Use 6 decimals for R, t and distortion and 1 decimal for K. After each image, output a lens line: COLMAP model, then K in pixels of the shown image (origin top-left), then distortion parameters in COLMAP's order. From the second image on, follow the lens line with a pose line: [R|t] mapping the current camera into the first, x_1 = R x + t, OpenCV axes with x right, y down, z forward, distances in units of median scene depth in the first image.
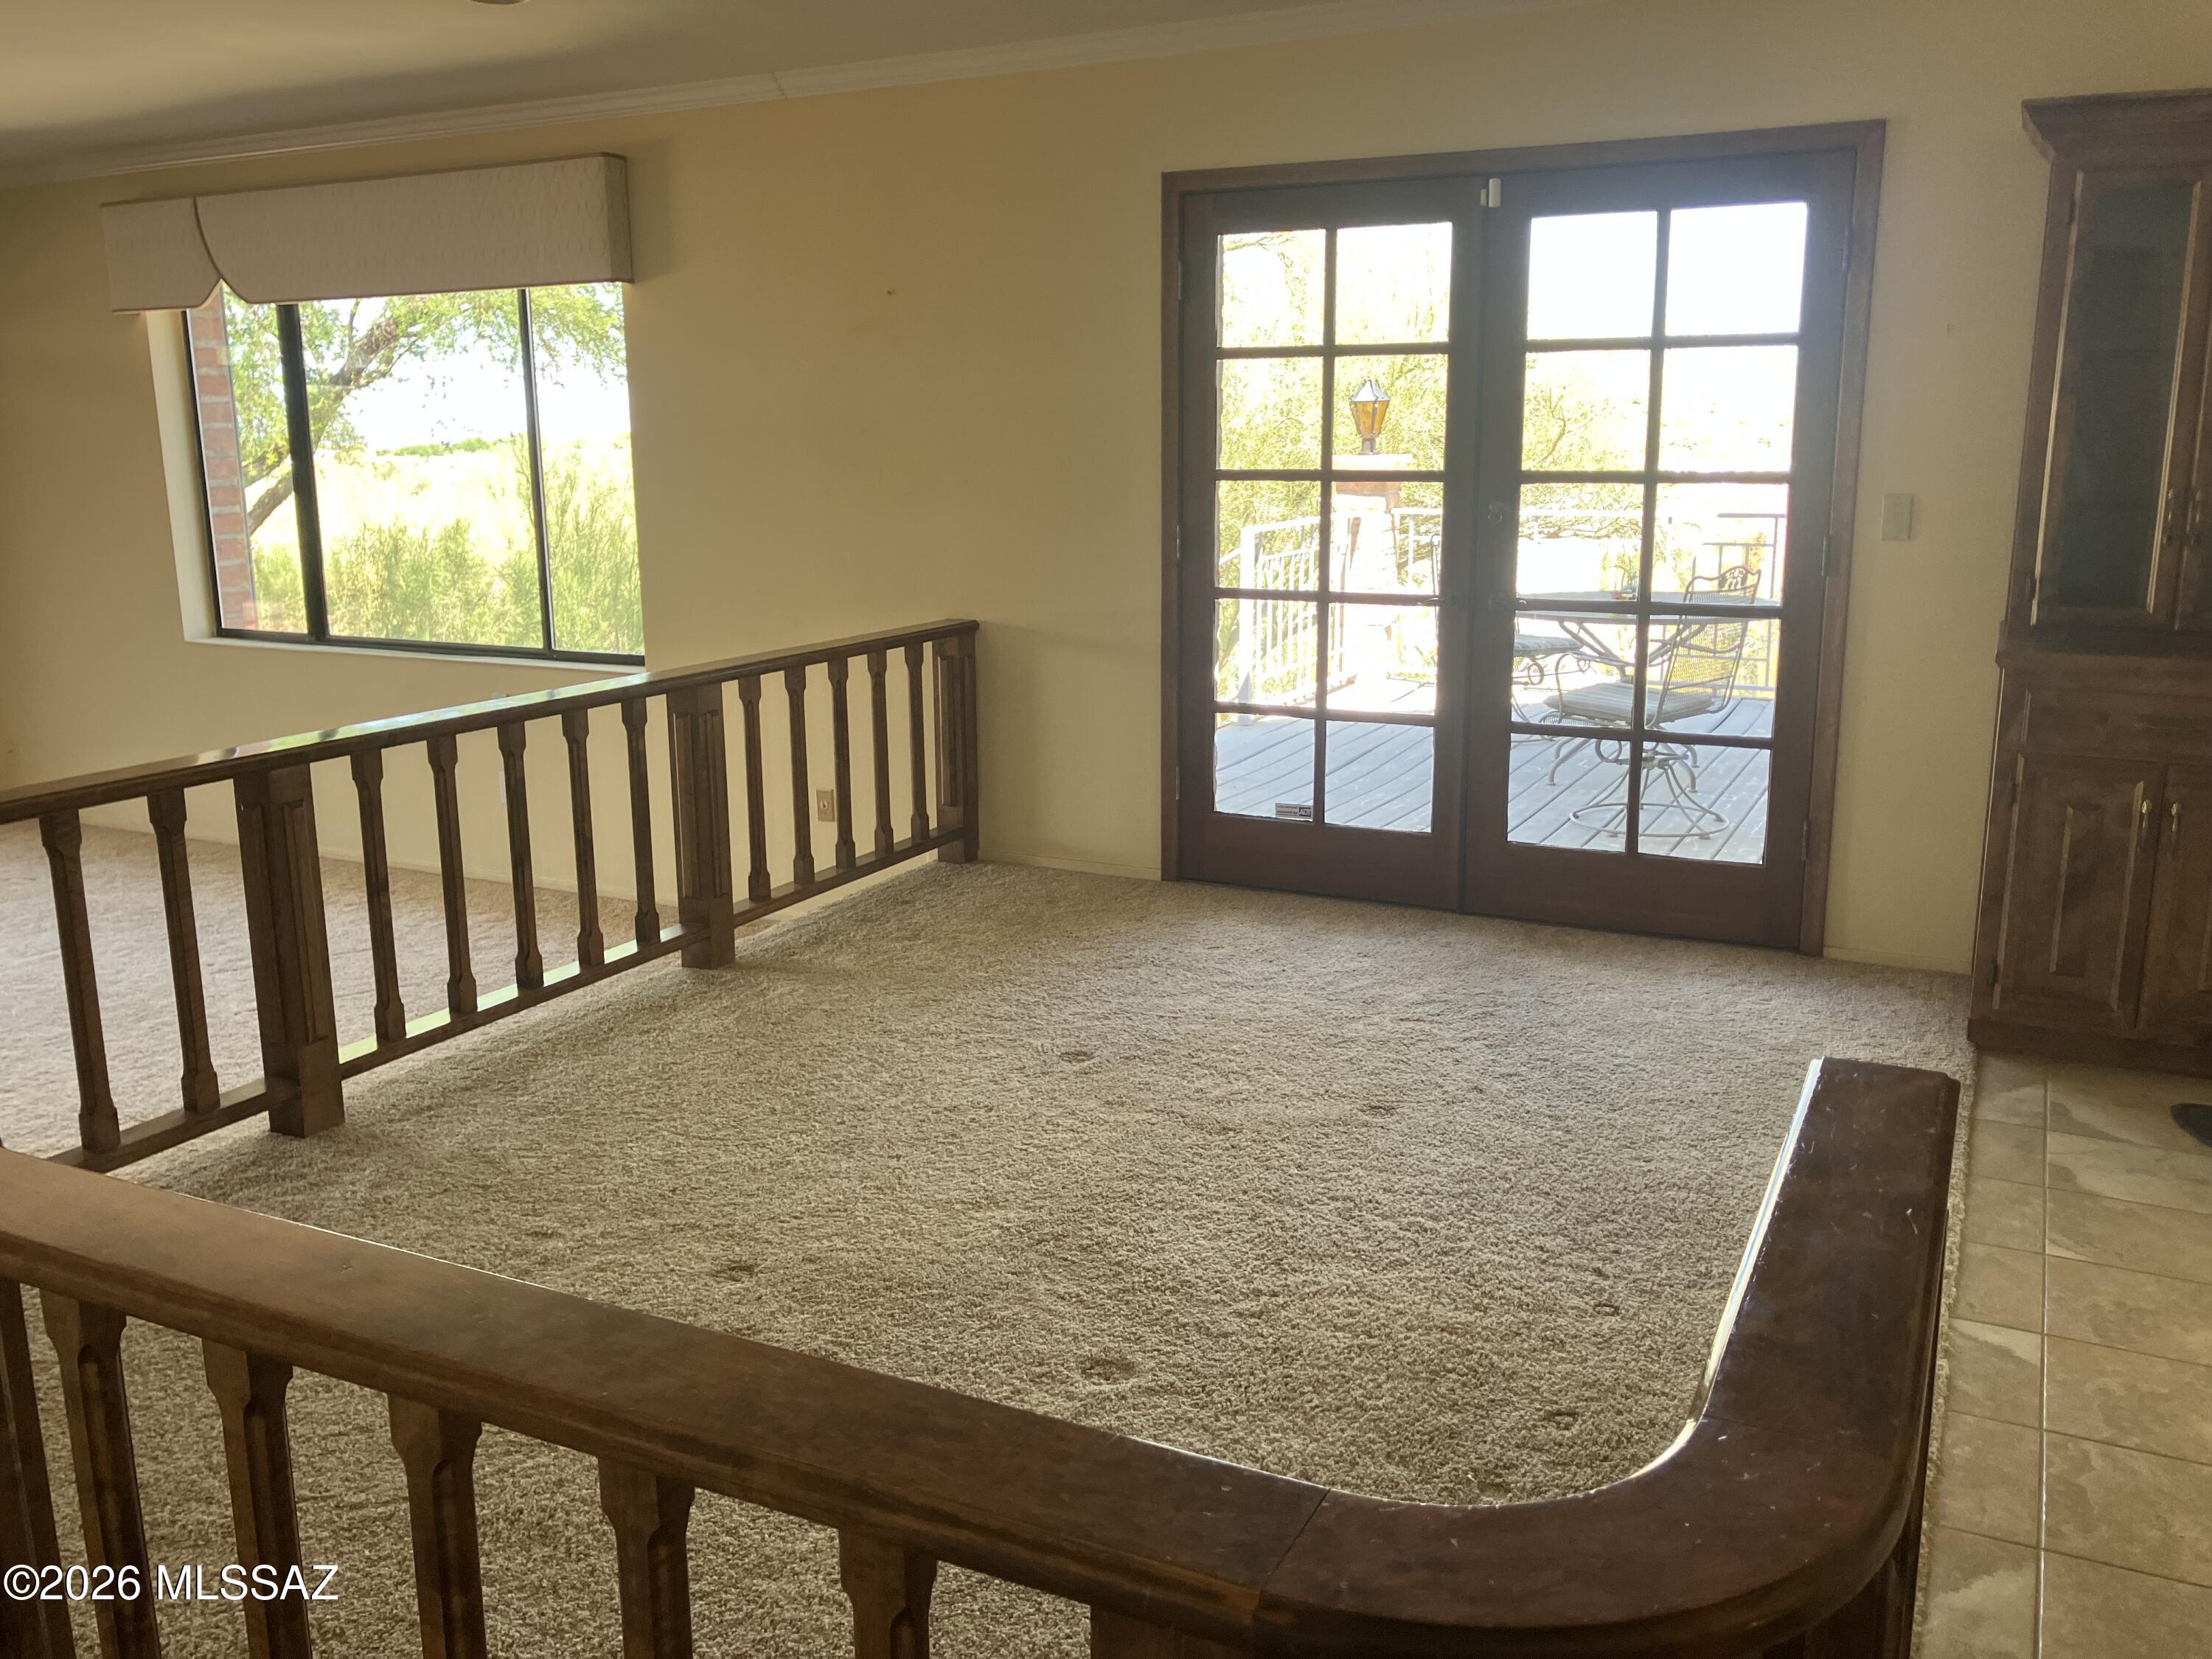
lens RADIAL K [[1866.3, 0, 1121.1], [0, 1866.3, 835.4], [0, 0, 1]] dist [0.046059, -0.051139]
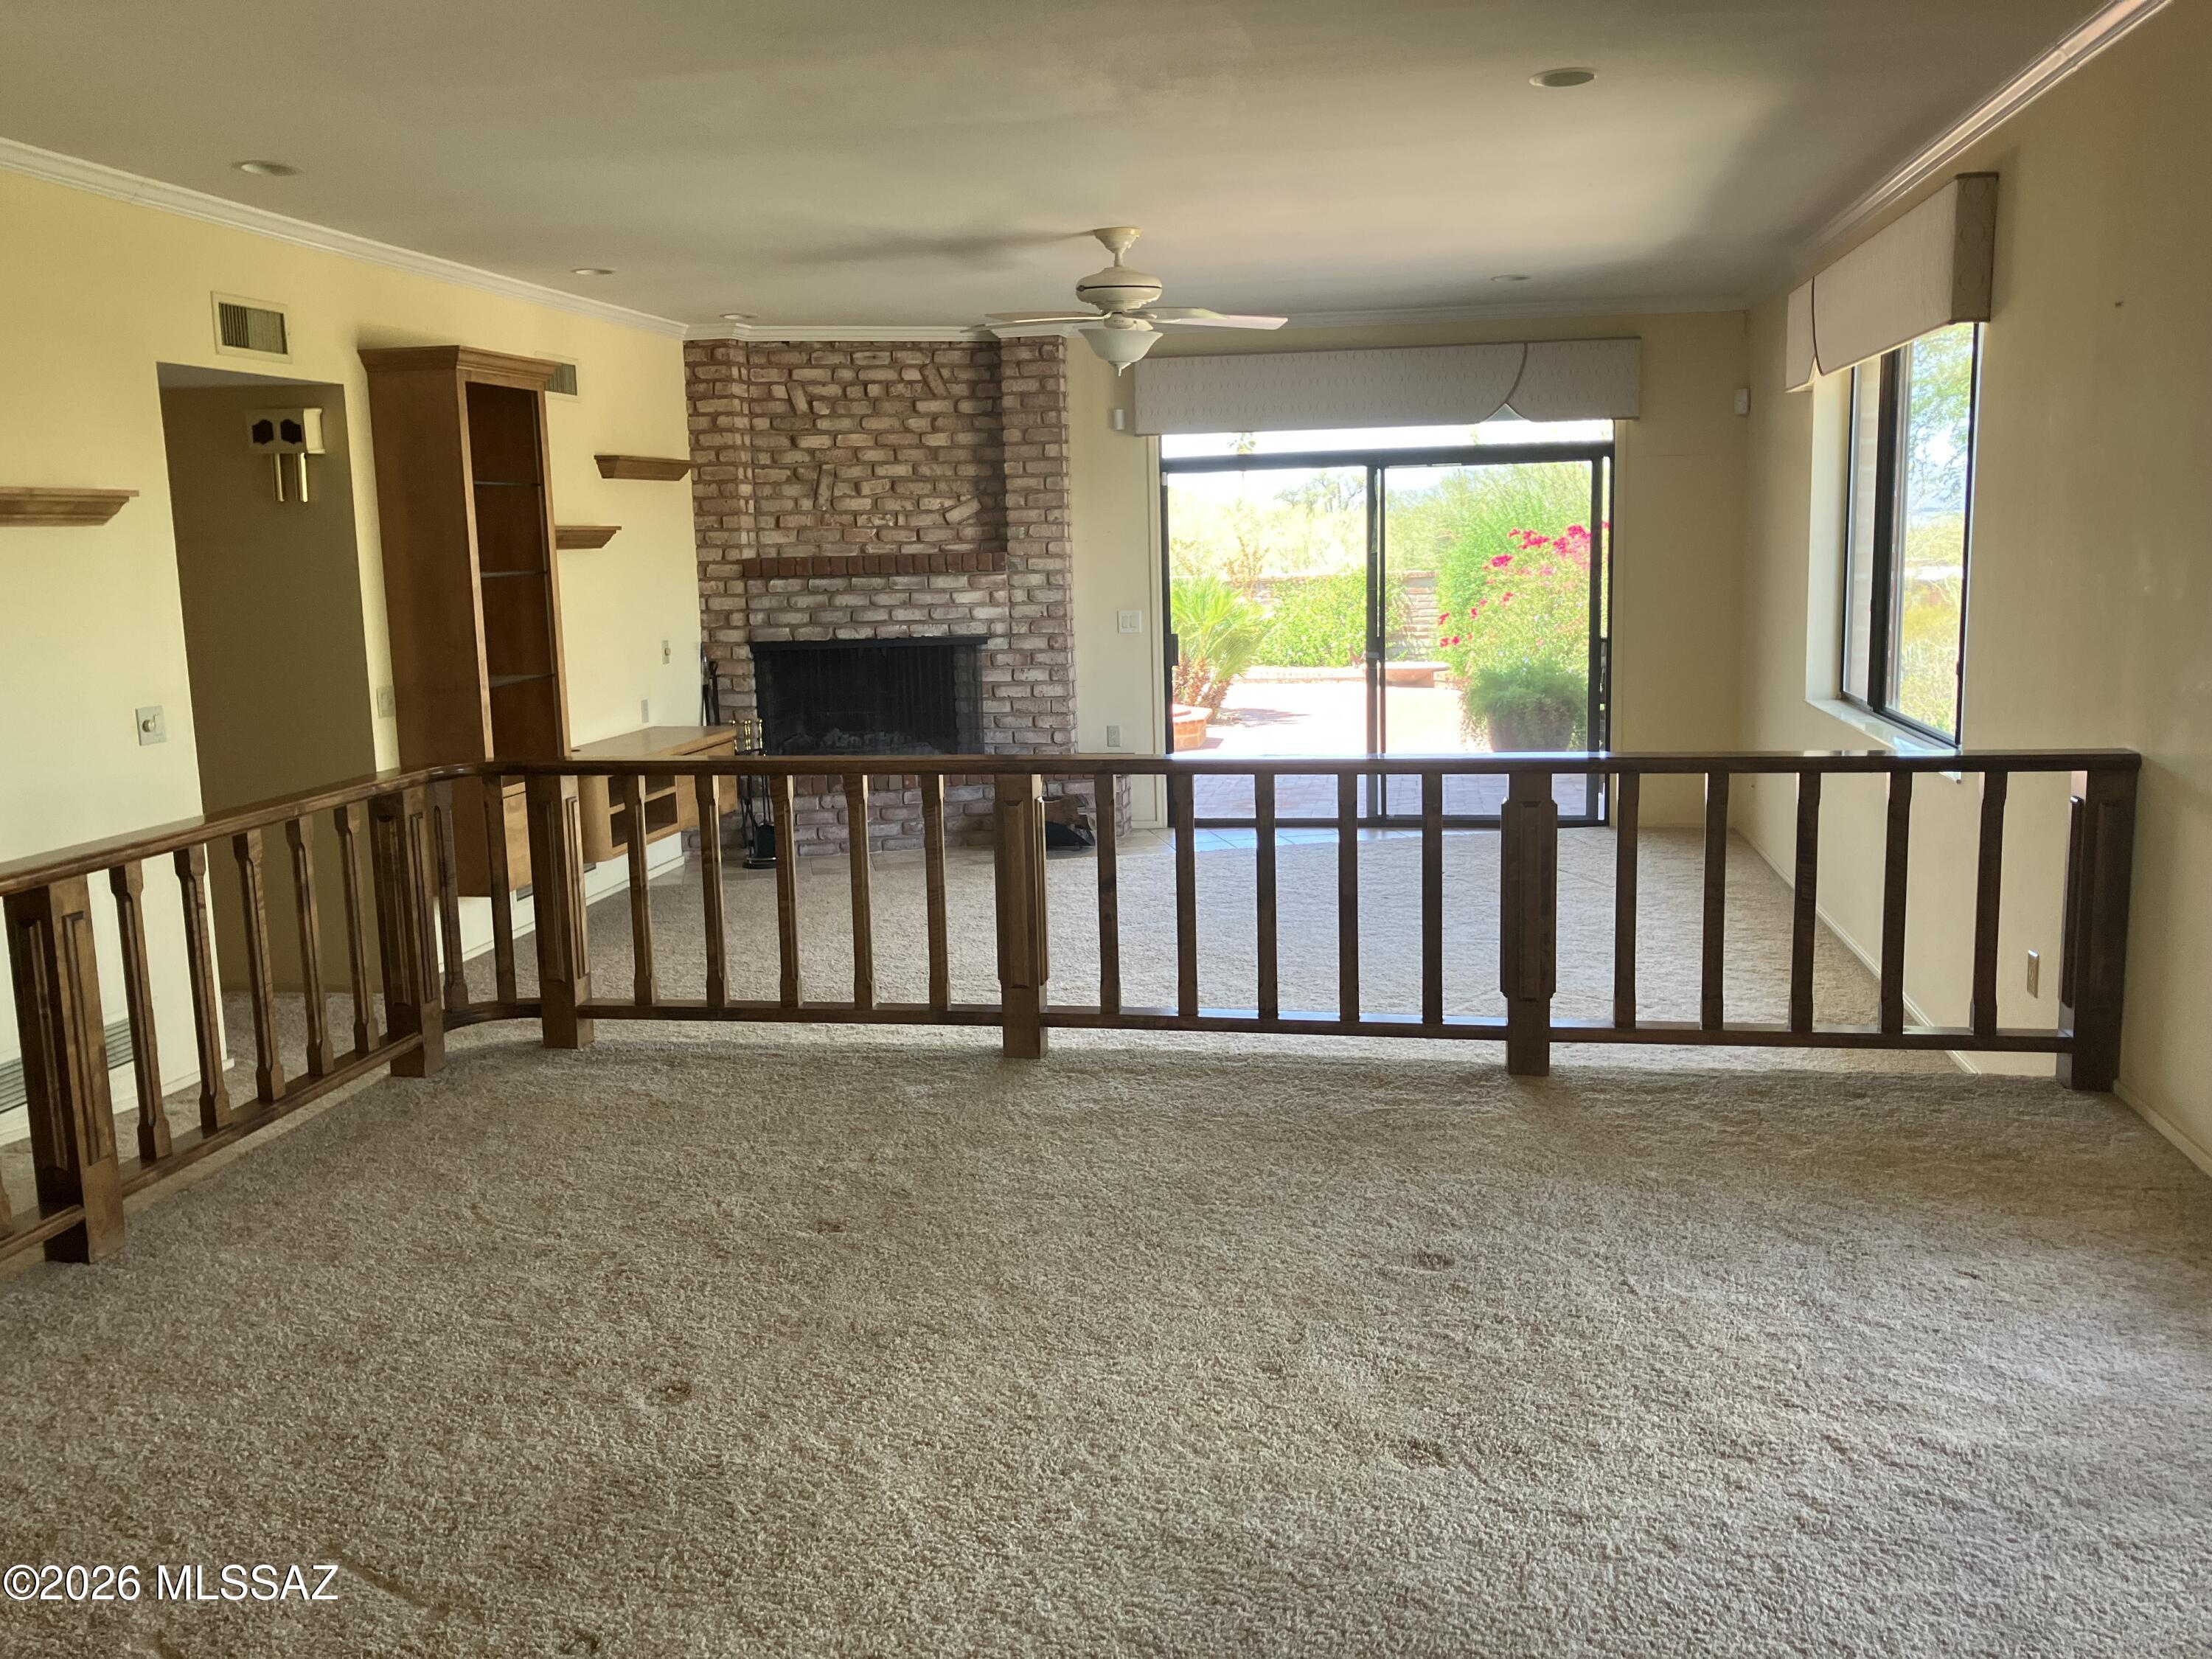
lens RADIAL K [[1866.3, 0, 1111.8], [0, 1866.3, 850.2], [0, 0, 1]] dist [0.046059, -0.051139]
pose [[0.271584, 0.175479, -0.946282, 0.629857], [-0.188326, 0.973919, 0.126555, -0.125838], [0.943809, 0.143839, 0.297548, 0.532828]]
